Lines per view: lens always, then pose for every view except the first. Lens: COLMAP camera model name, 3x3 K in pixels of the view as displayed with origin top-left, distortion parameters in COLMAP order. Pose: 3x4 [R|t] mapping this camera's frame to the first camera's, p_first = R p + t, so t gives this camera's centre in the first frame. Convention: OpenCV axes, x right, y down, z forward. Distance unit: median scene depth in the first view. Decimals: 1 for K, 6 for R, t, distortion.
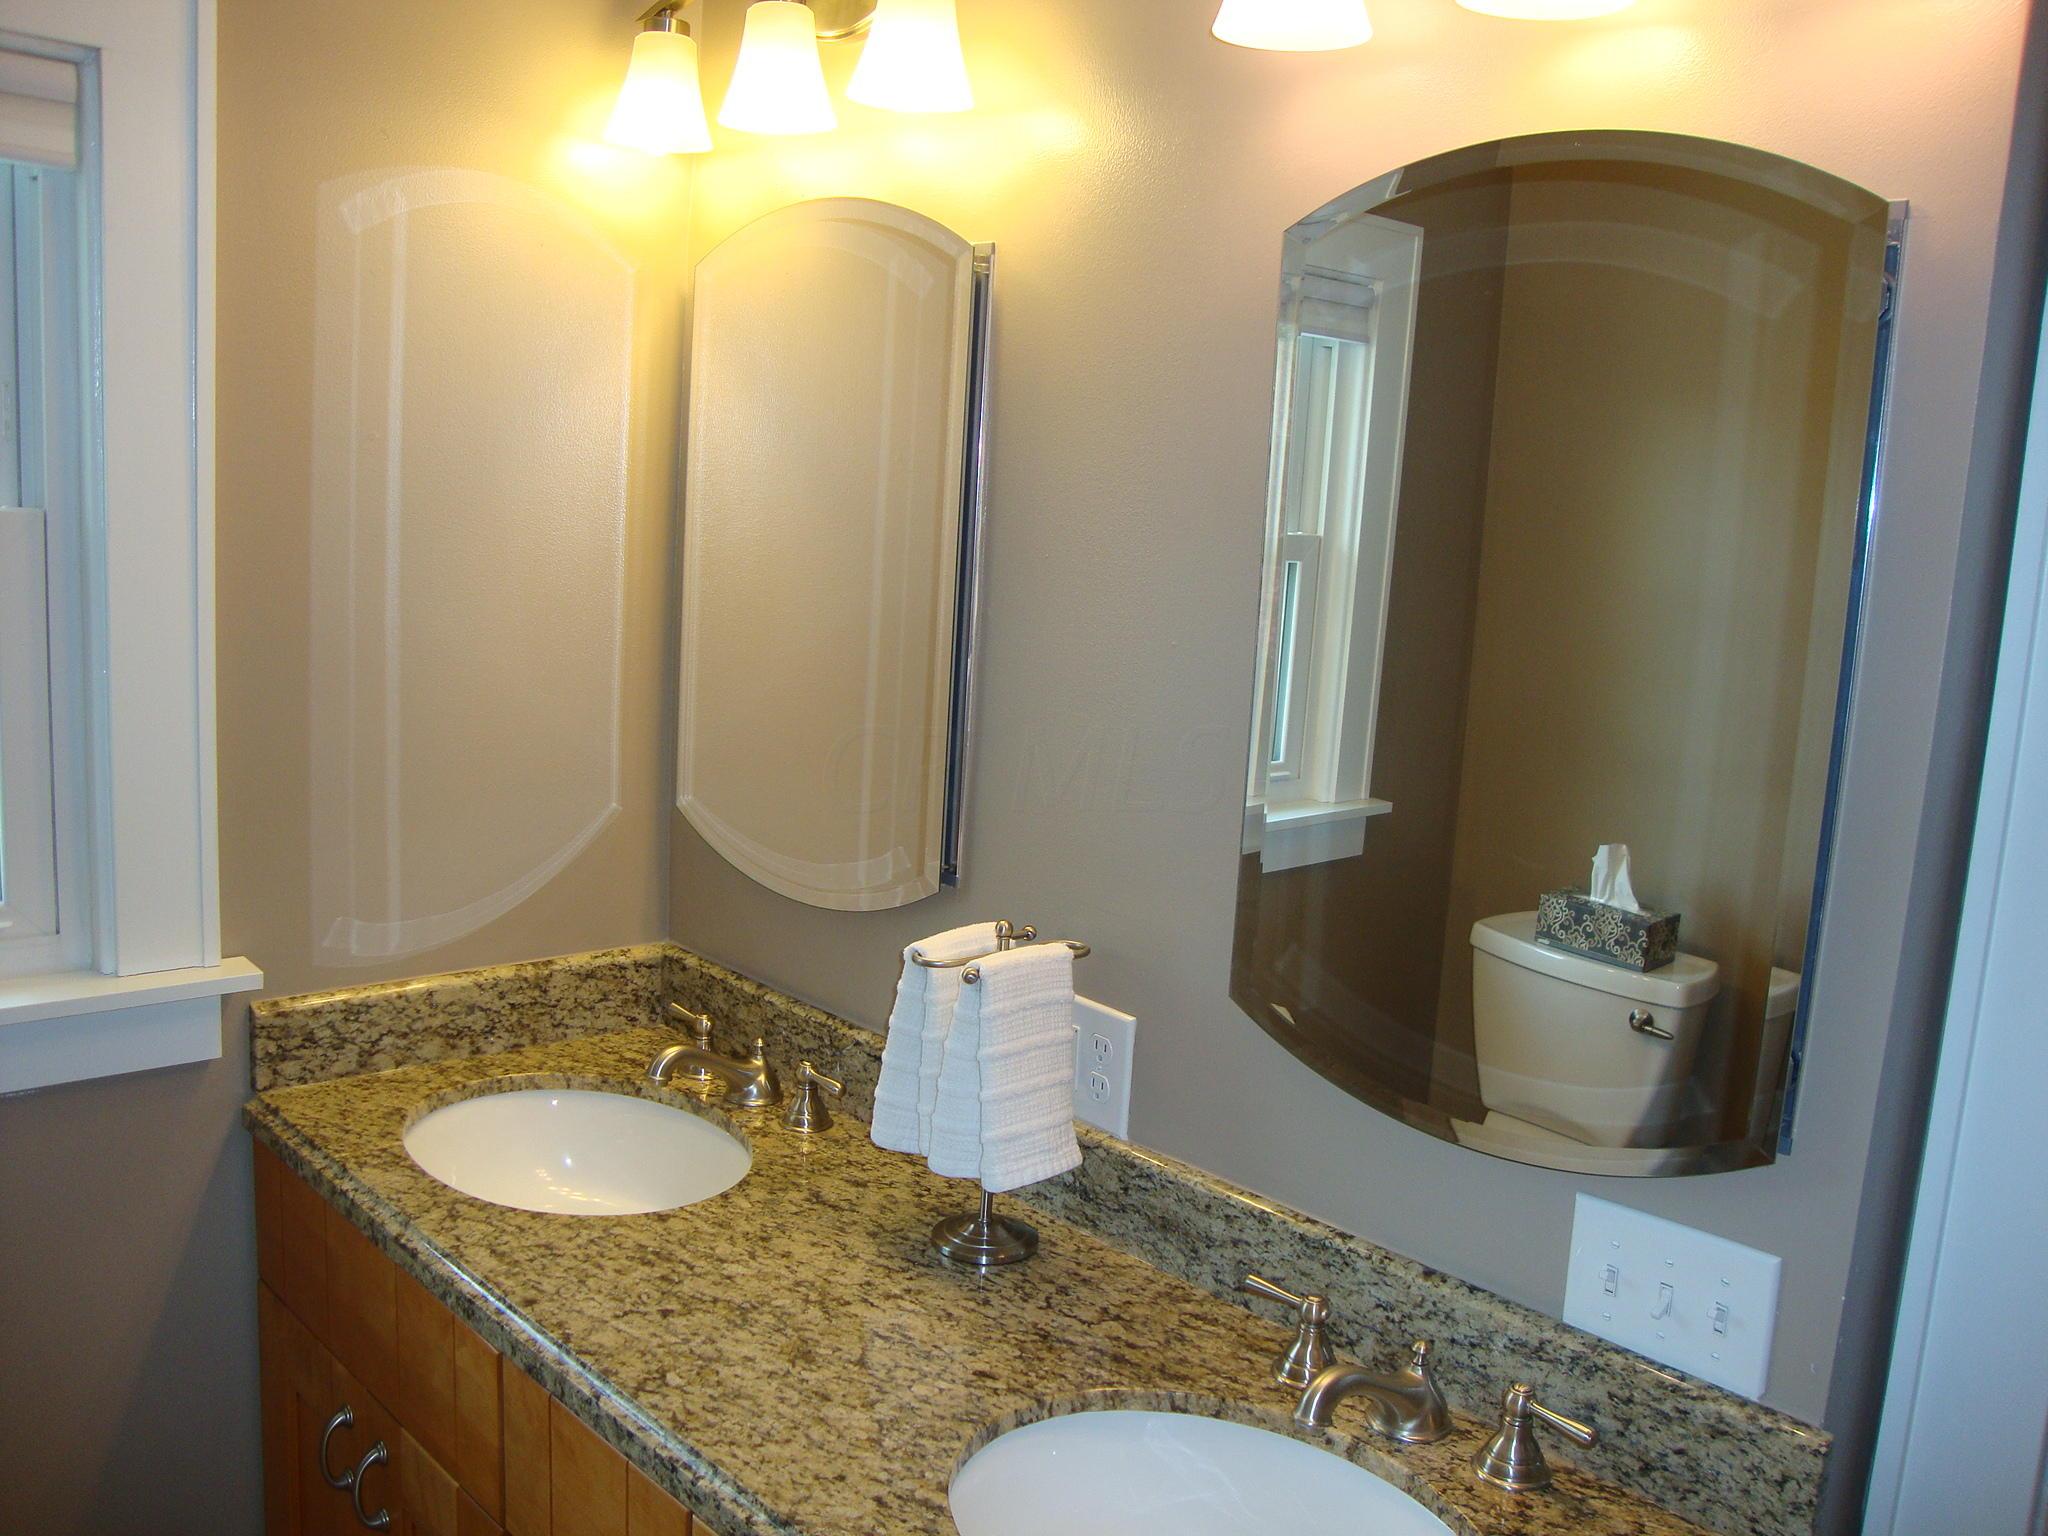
lens RADIAL K [[1820.8, 0, 1024.0], [0, 1820.8, 768.0], [0, 0, 1]] dist [-0.204465, 0.211670]
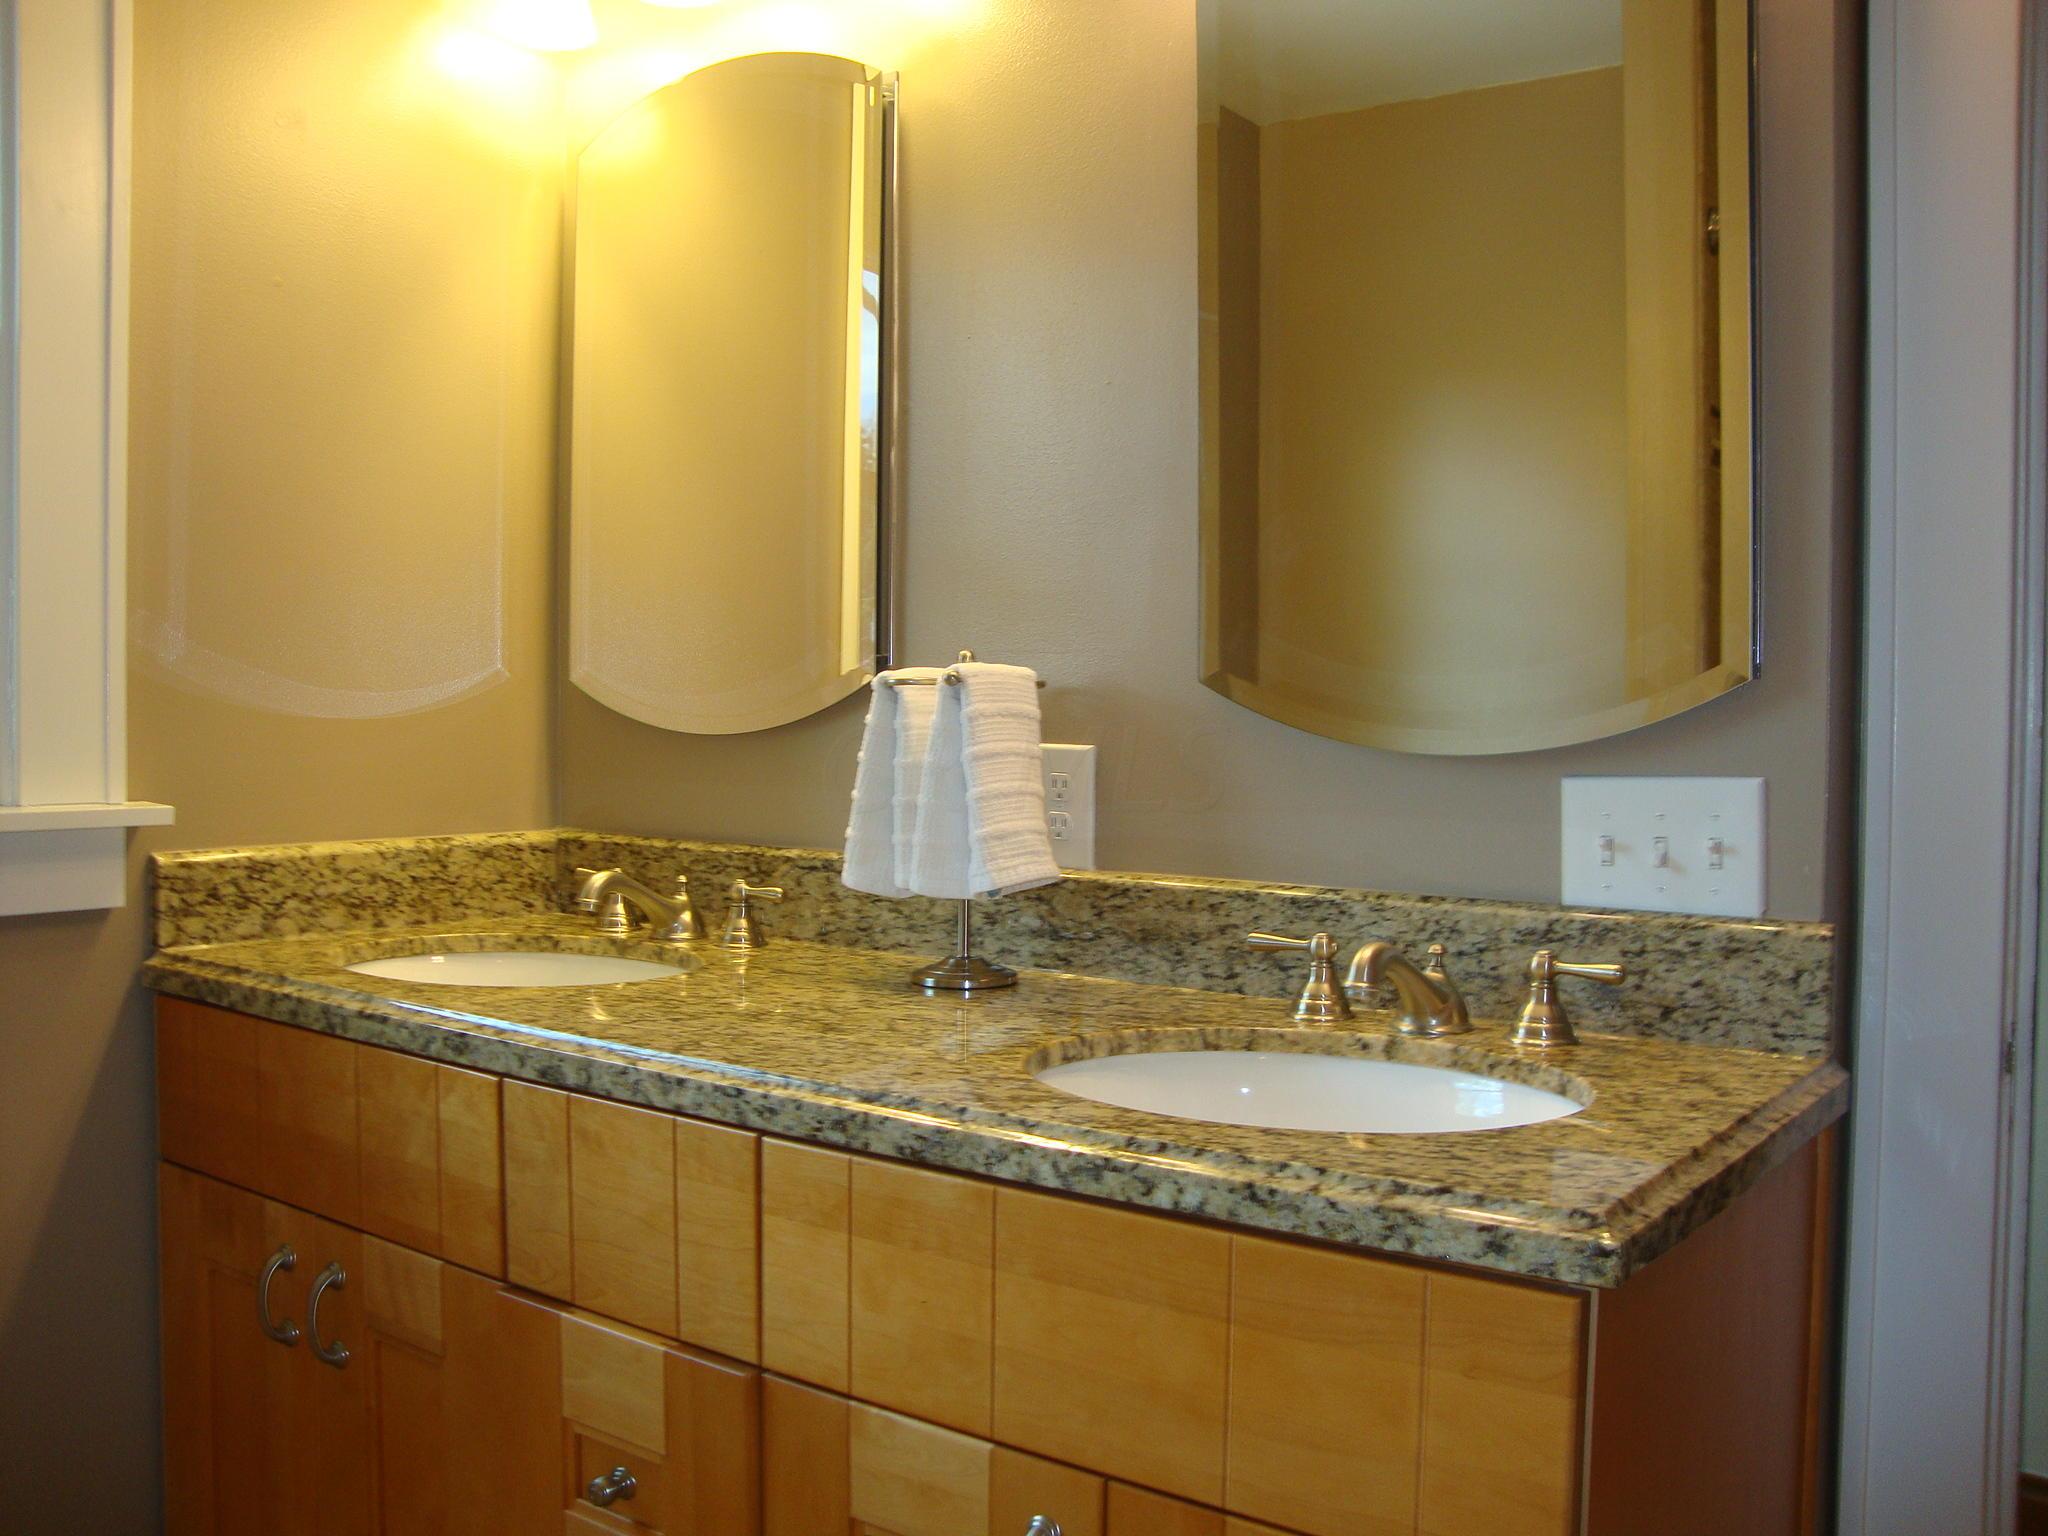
lens RADIAL K [[1815.0, 0, 1024.0], [0, 1815.0, 768.0], [0, 0, 1]] dist [-0.210767, 0.205568]
pose [[0.982591, -0.057145, 0.176777, -0.152744], [0.079351, 0.989450, -0.121211, 0.258522], [-0.167985, 0.133129, 0.976759, -0.002139]]
